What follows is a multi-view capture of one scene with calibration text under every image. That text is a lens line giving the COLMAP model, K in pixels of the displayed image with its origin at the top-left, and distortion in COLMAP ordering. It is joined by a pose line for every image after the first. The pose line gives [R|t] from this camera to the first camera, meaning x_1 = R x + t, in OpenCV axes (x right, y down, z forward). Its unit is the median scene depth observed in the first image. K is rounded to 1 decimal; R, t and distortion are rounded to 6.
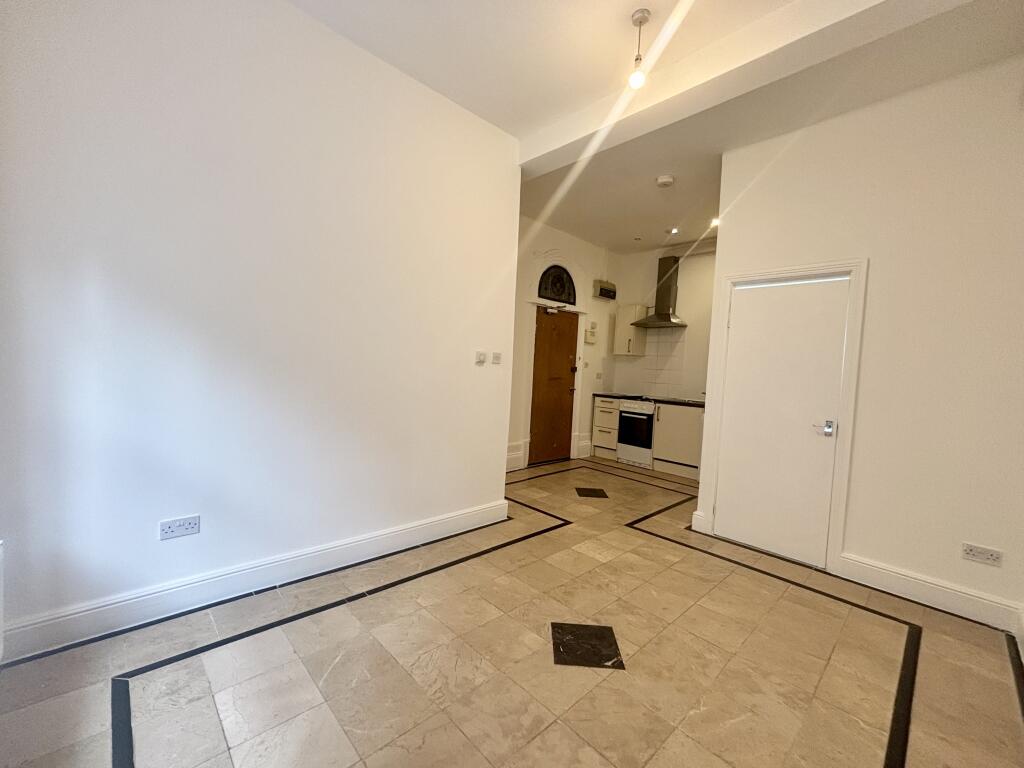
lens RADIAL K [[419.0, 0, 507.2], [0, 419.0, 383.7], [0, 0, 1]] dist [0.004678, 0.001229]
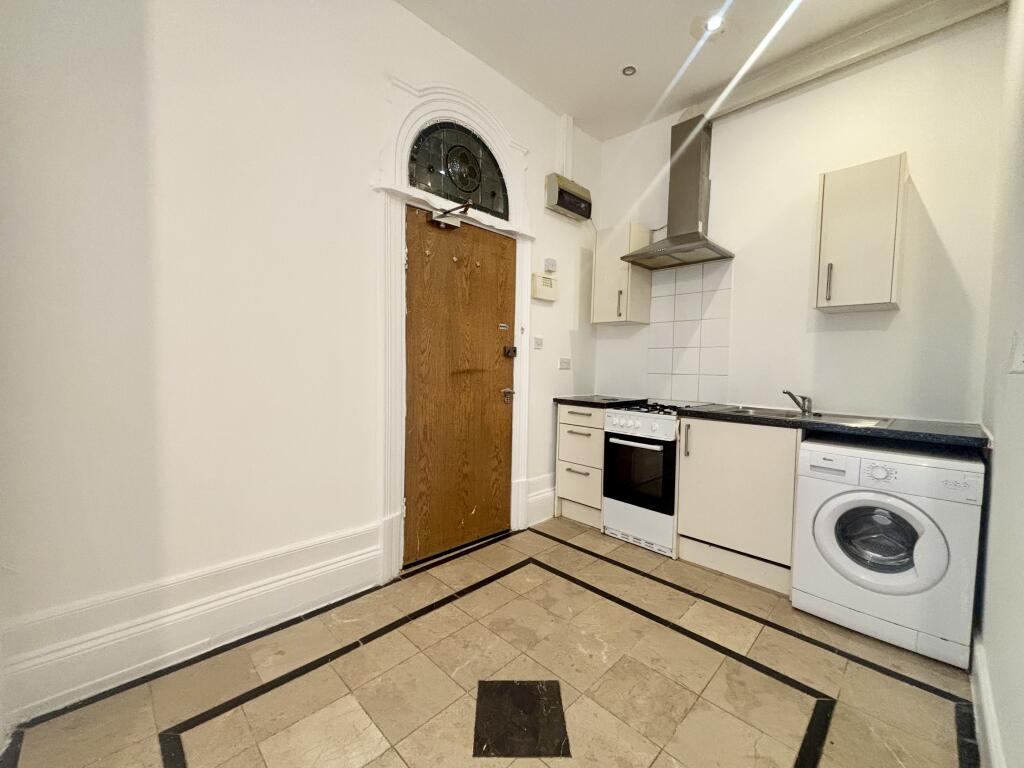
lens RADIAL K [[419.0, 0, 516.1], [0, 419.0, 385.2], [0, 0, 1]] dist [0.004678, 0.001229]
pose [[0.998568, -0.035055, 0.040416, 0.145150], [0.034666, 0.999346, 0.010291, 0.000105], [-0.040750, -0.008875, 0.999130, 0.508875]]
